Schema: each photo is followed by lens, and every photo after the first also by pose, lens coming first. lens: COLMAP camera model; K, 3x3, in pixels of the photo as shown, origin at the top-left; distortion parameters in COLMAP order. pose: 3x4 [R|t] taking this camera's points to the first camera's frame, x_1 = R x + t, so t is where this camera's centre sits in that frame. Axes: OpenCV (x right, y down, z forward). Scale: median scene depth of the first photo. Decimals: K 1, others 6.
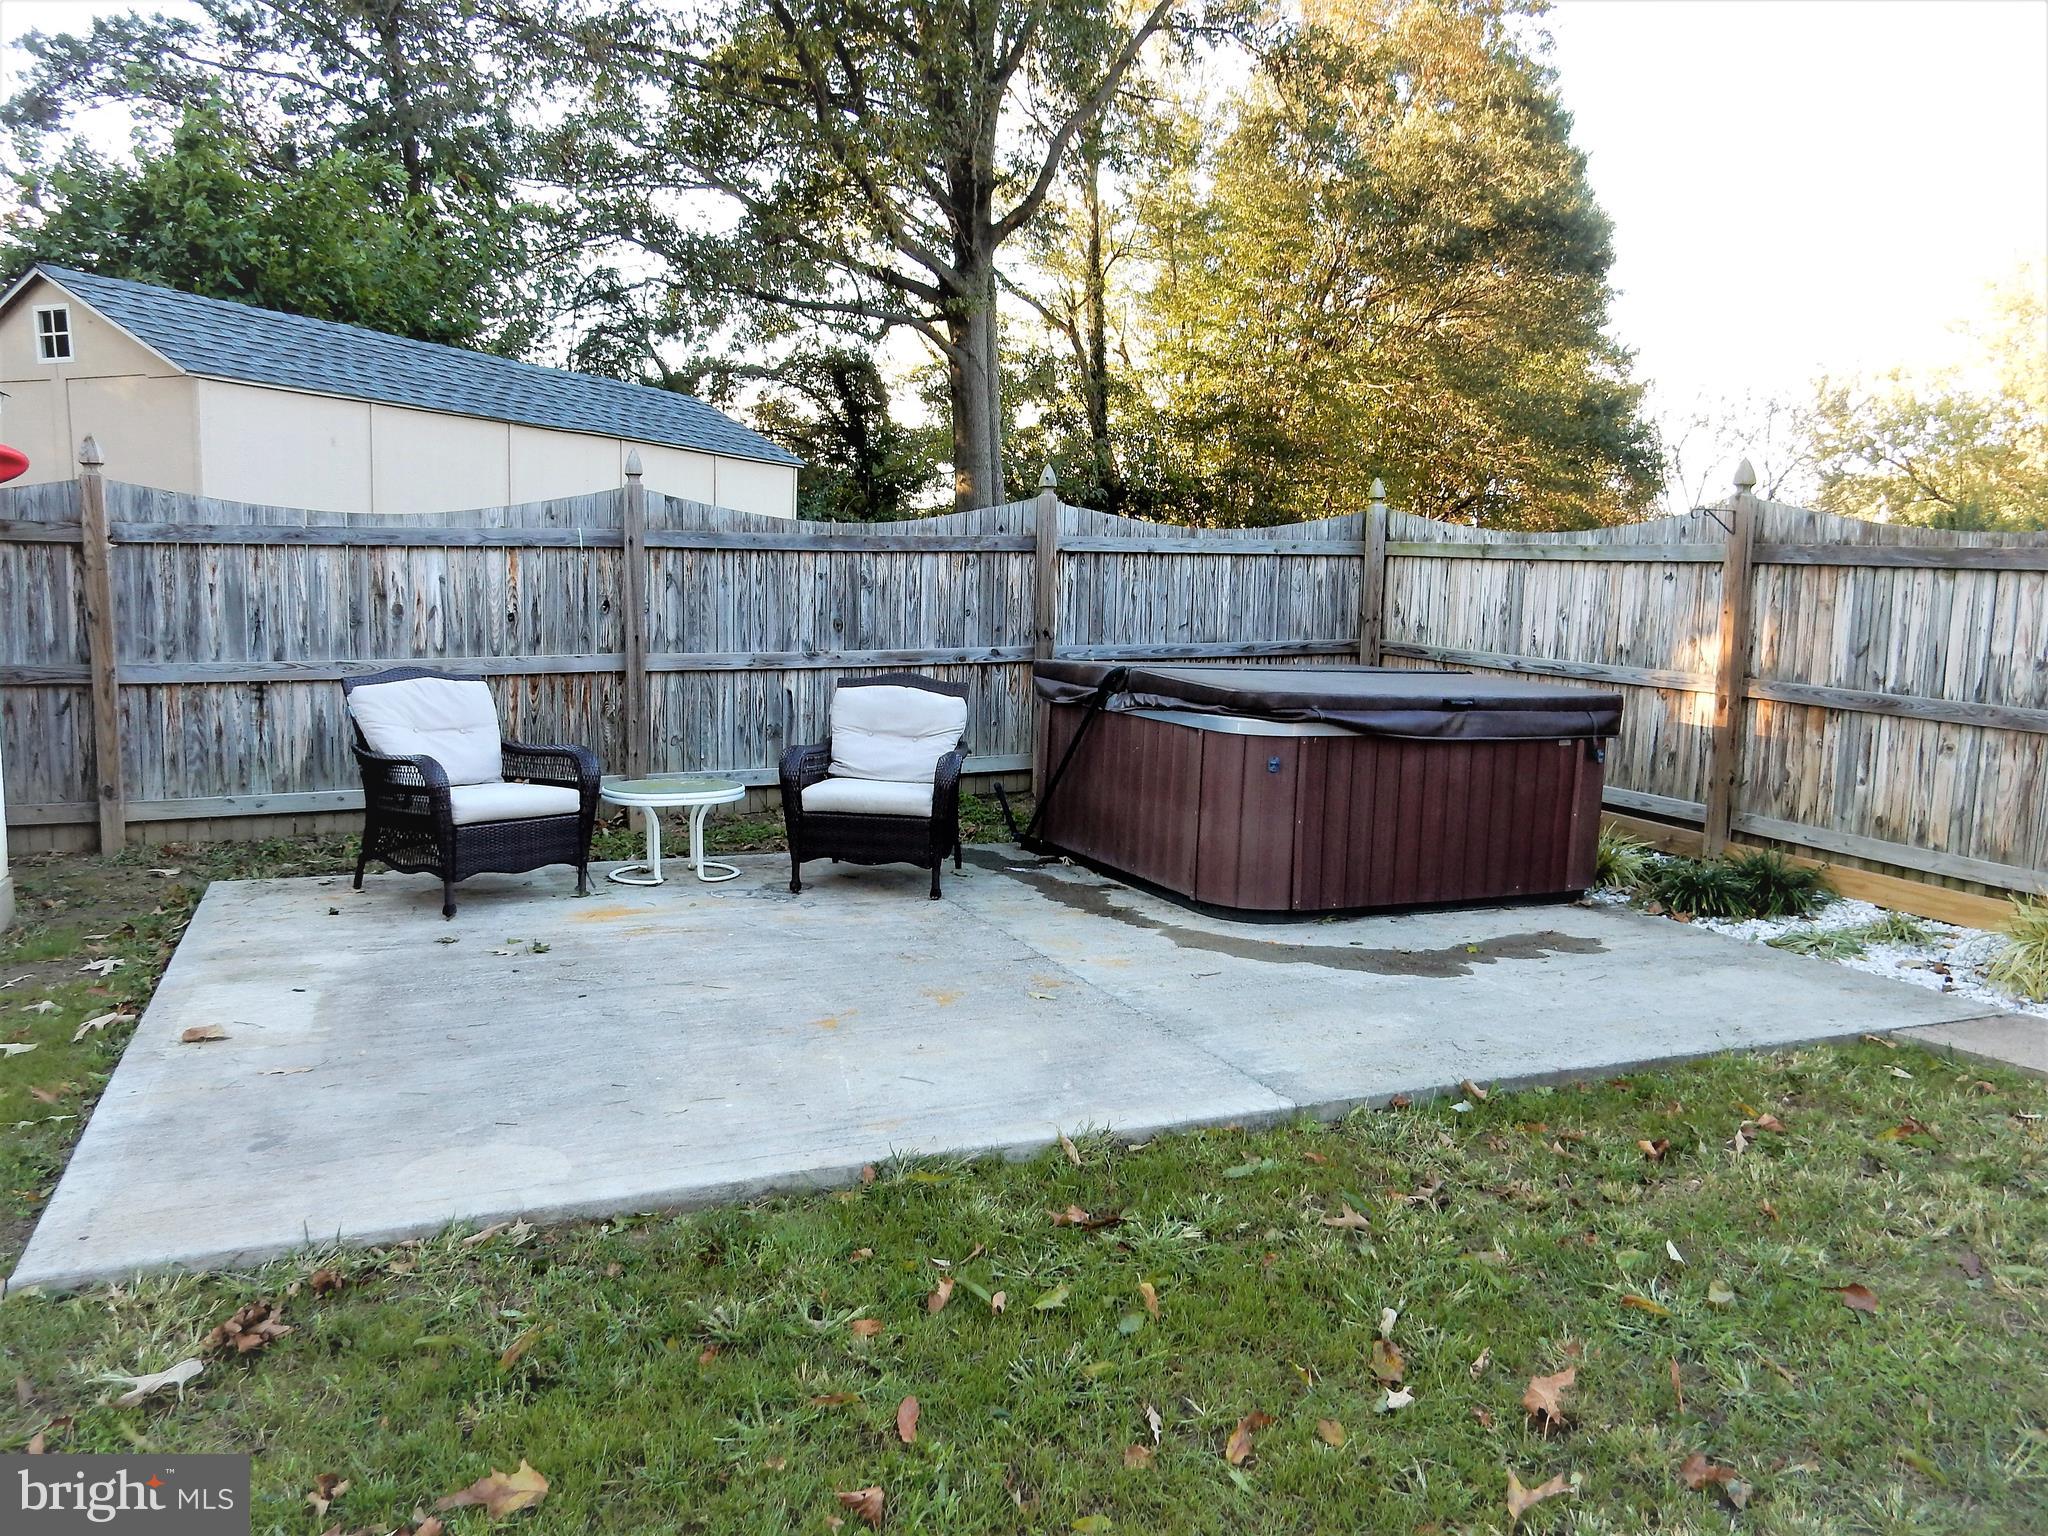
lens RADIAL K [[1506.4, 0, 1029.9], [0, 1506.4, 767.5], [0, 0, 1]] dist [-0.008901, 0.003916]
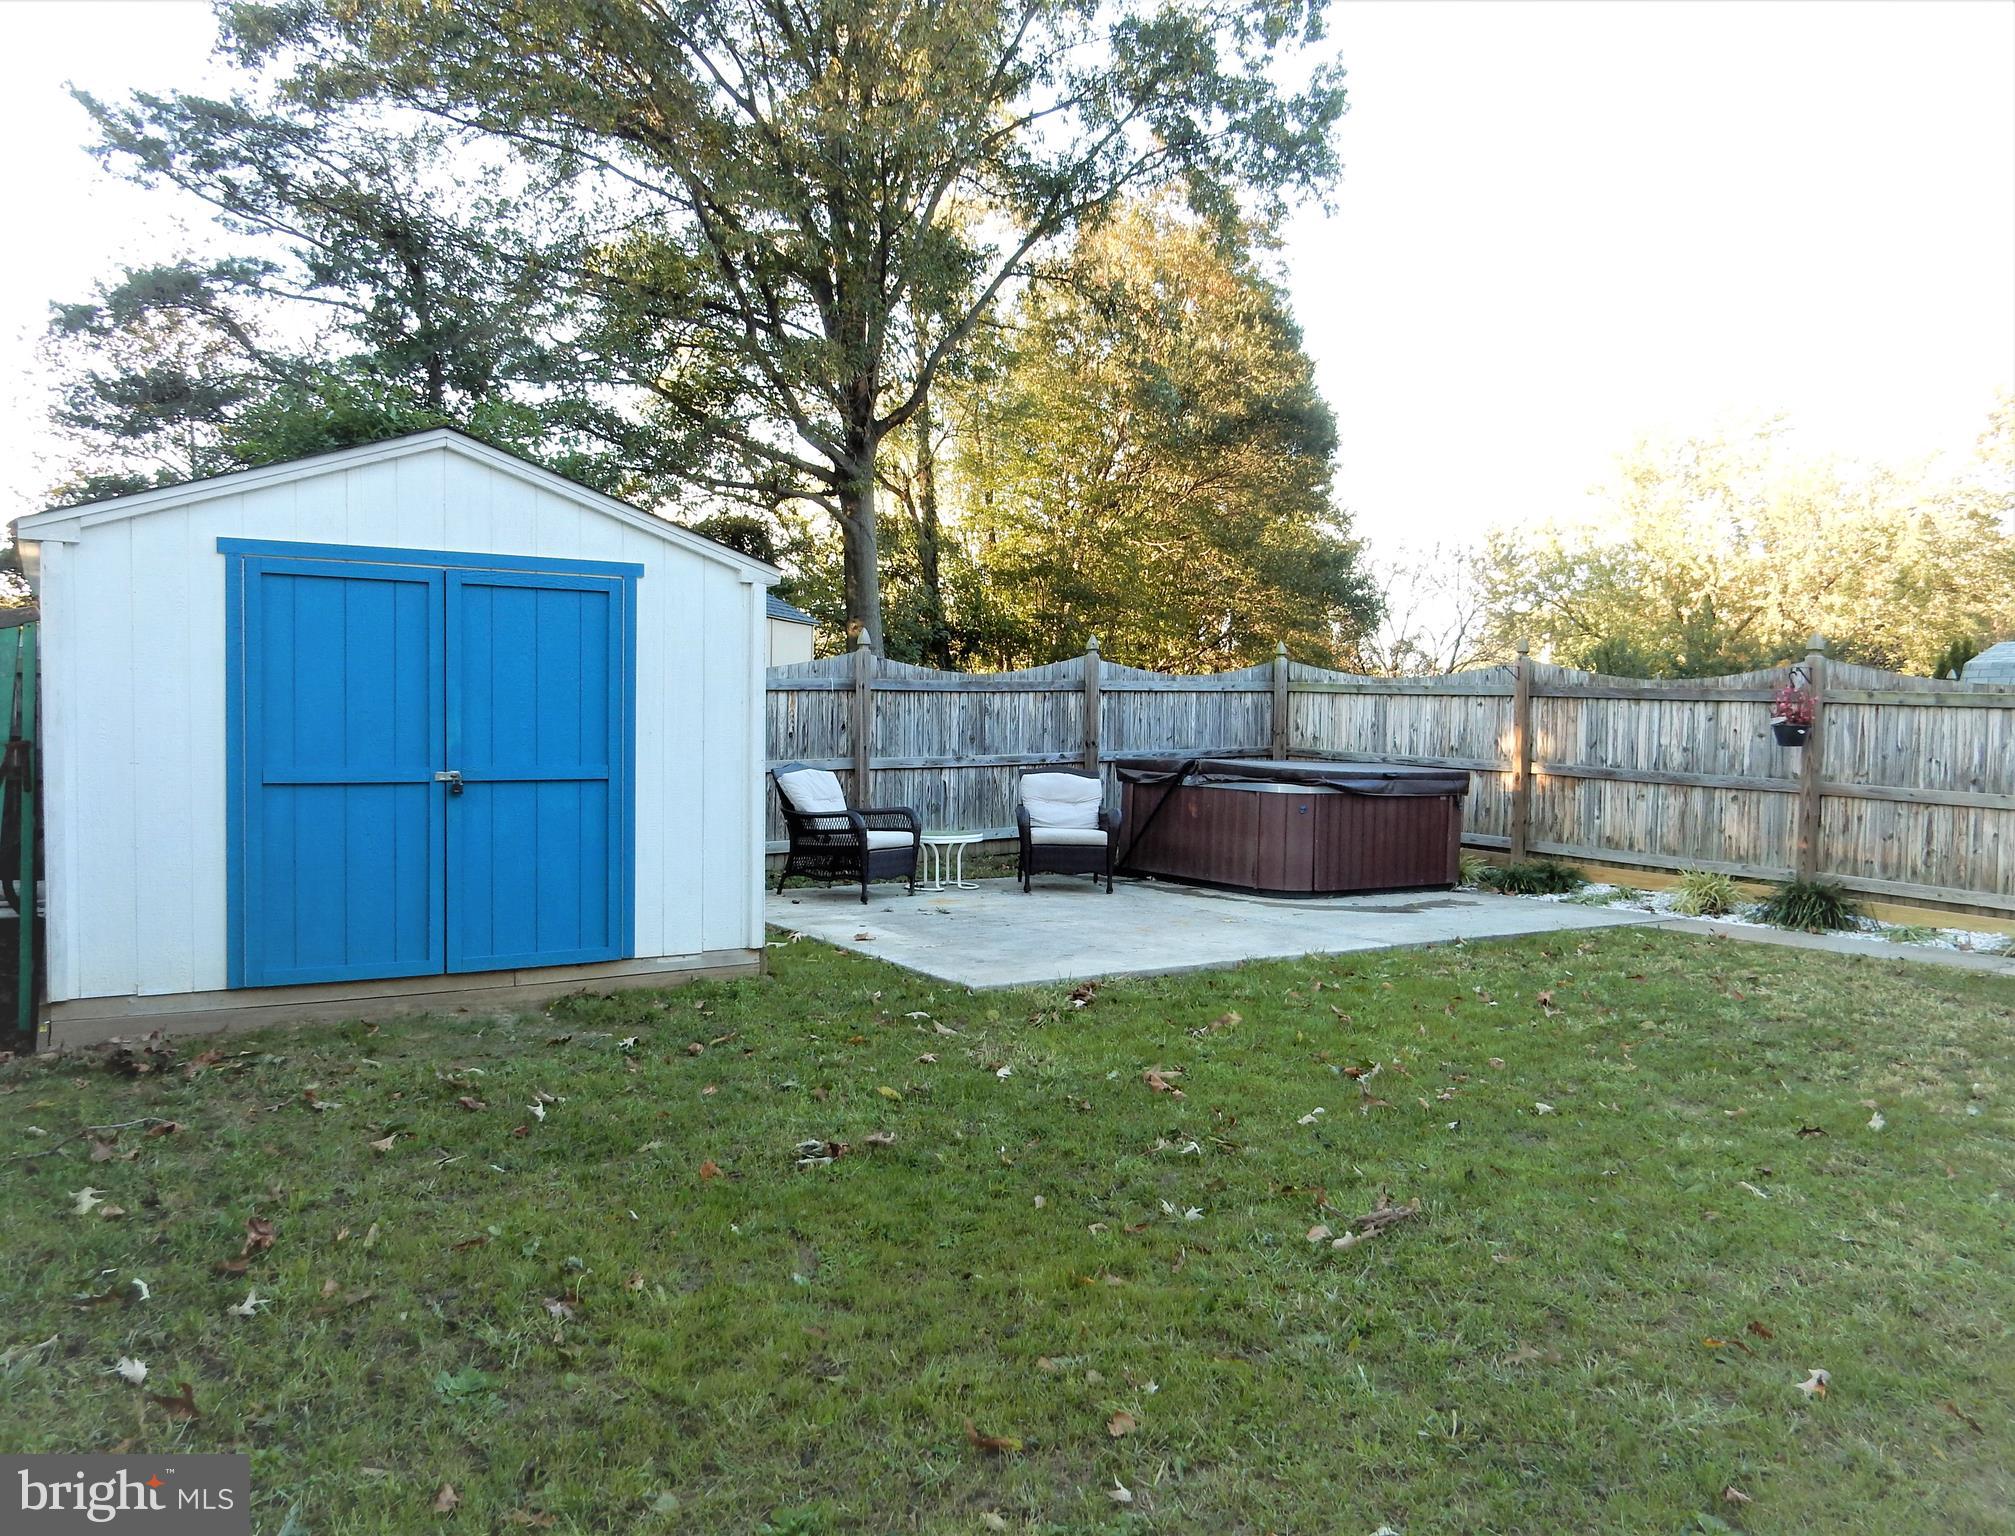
lens RADIAL K [[1489.8, 0, 1002.6], [0, 1489.8, 775.8], [0, 0, 1]] dist [-0.027280, 0.001514]
pose [[0.986299, -0.015385, 0.164247, -0.327626], [0.028156, 0.996732, -0.075716, 0.055720], [-0.162545, 0.079303, 0.983509, -0.471036]]
